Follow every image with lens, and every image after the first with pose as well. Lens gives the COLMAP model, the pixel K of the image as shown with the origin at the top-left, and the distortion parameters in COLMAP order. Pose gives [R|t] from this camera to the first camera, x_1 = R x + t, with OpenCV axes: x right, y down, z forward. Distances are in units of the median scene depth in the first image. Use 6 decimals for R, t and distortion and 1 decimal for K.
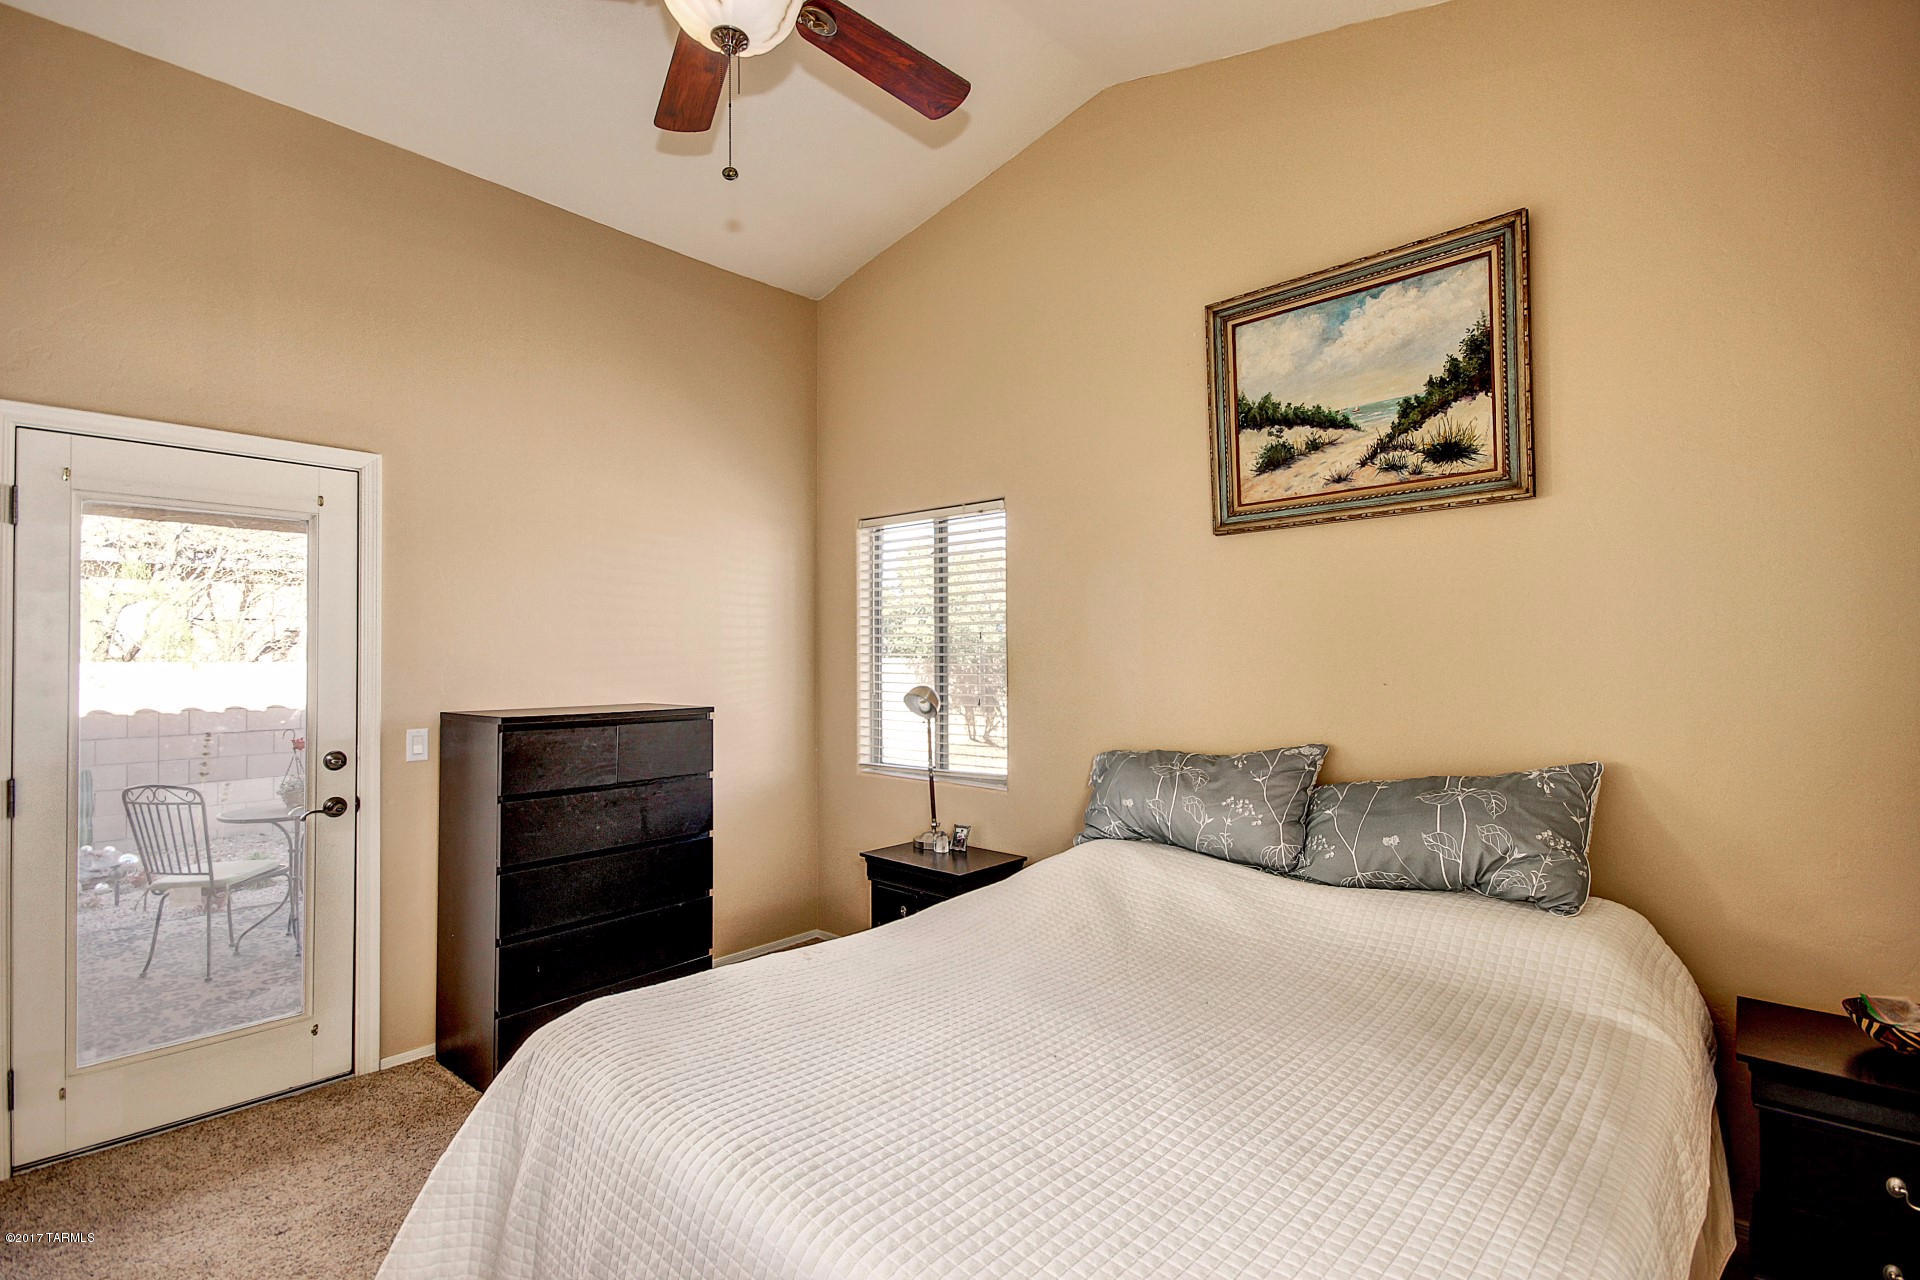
lens RADIAL K [[899.1, 0, 949.0], [0, 899.1, 647.9], [0, 0, 1]] dist [0.001033, -0.010736]
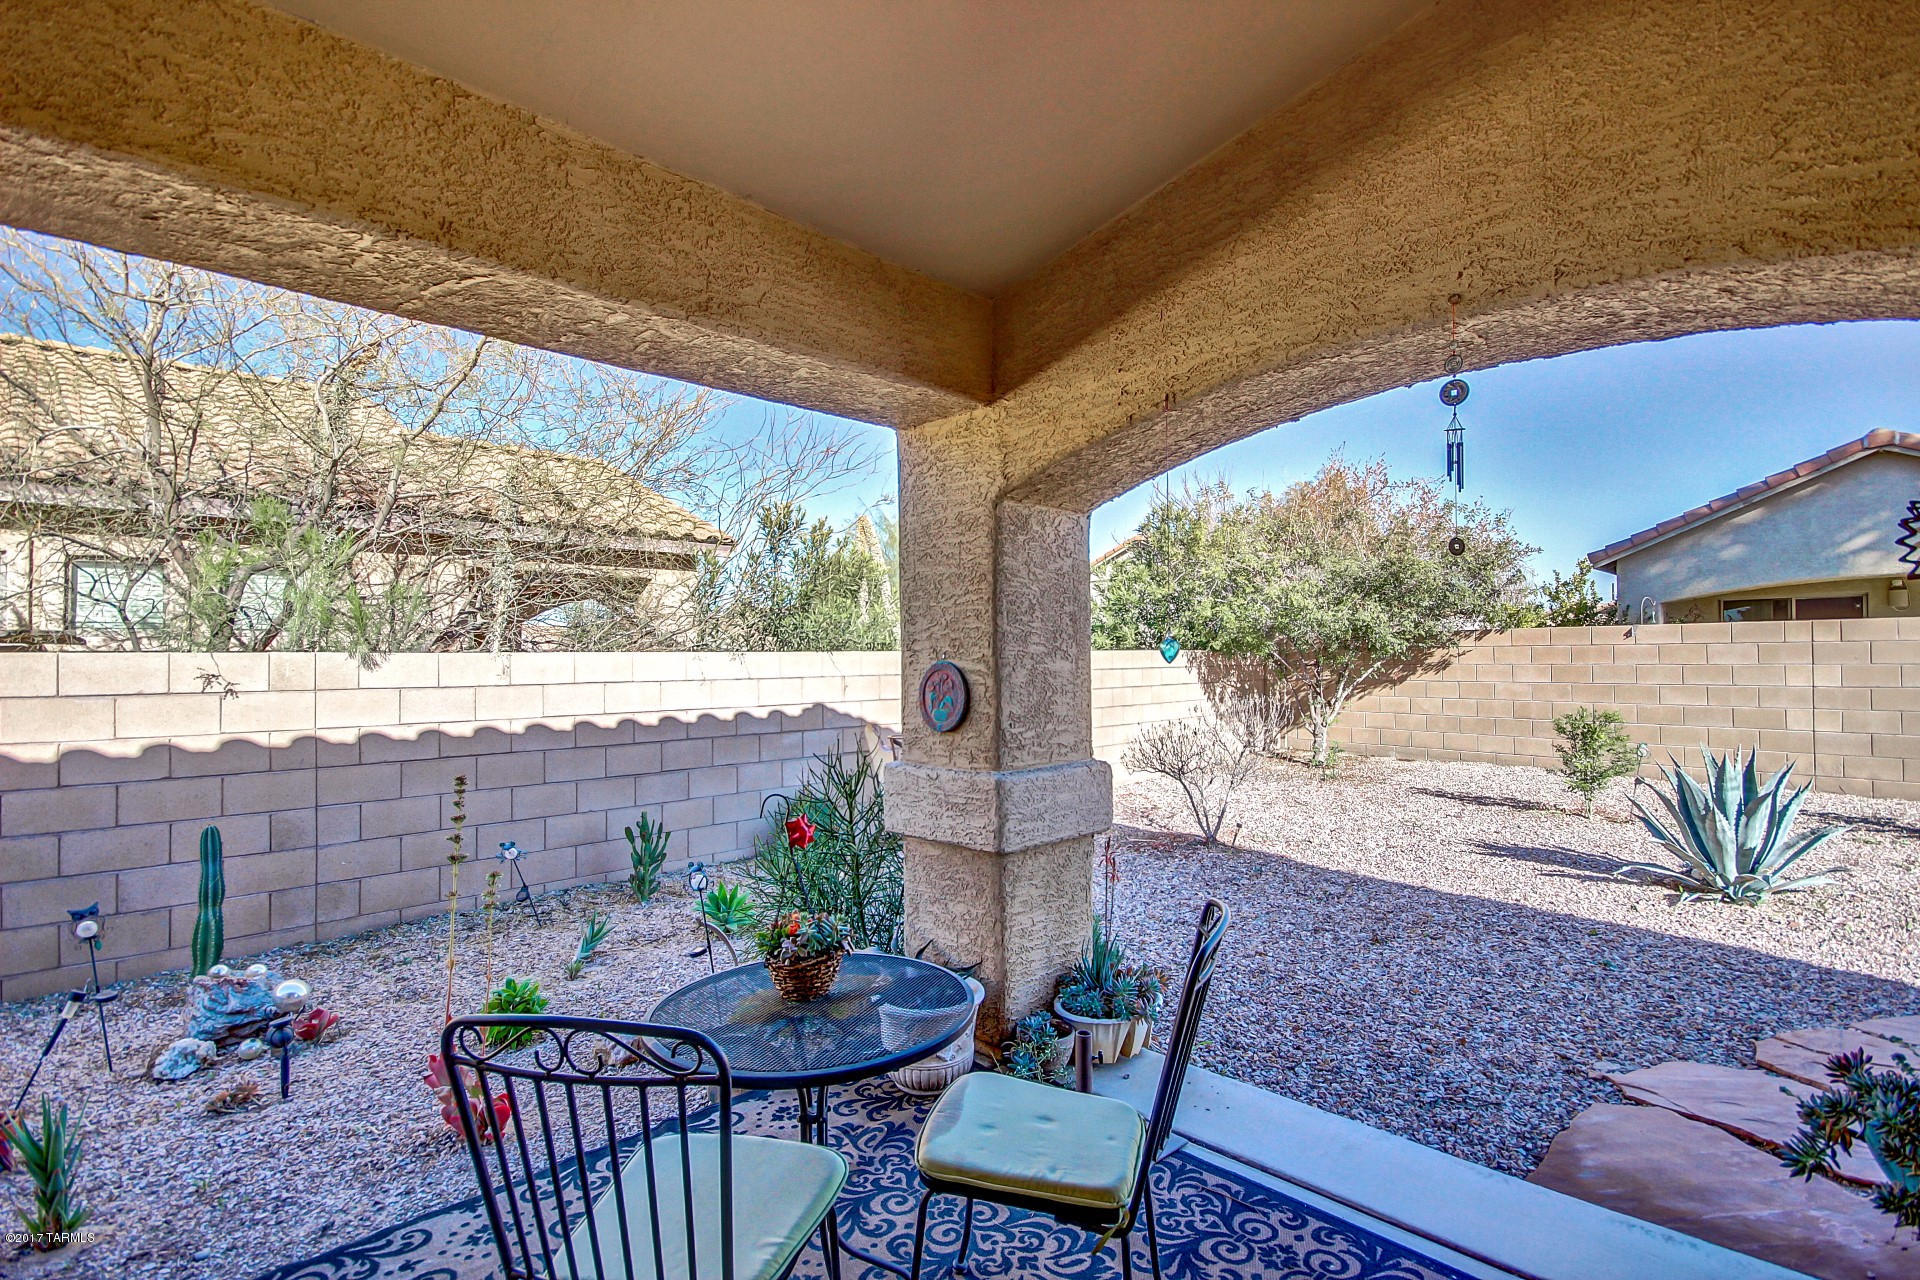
lens RADIAL K [[898.7, 0, 963.2], [0, 898.7, 647.6], [0, 0, 1]] dist [0.002291, -0.000222]
pose [[0.999089, -0.008223, -0.041885, -0.890420], [0.008345, 0.999961, 0.002739, 0.036524], [0.041861, -0.003086, 0.999119, 0.847169]]
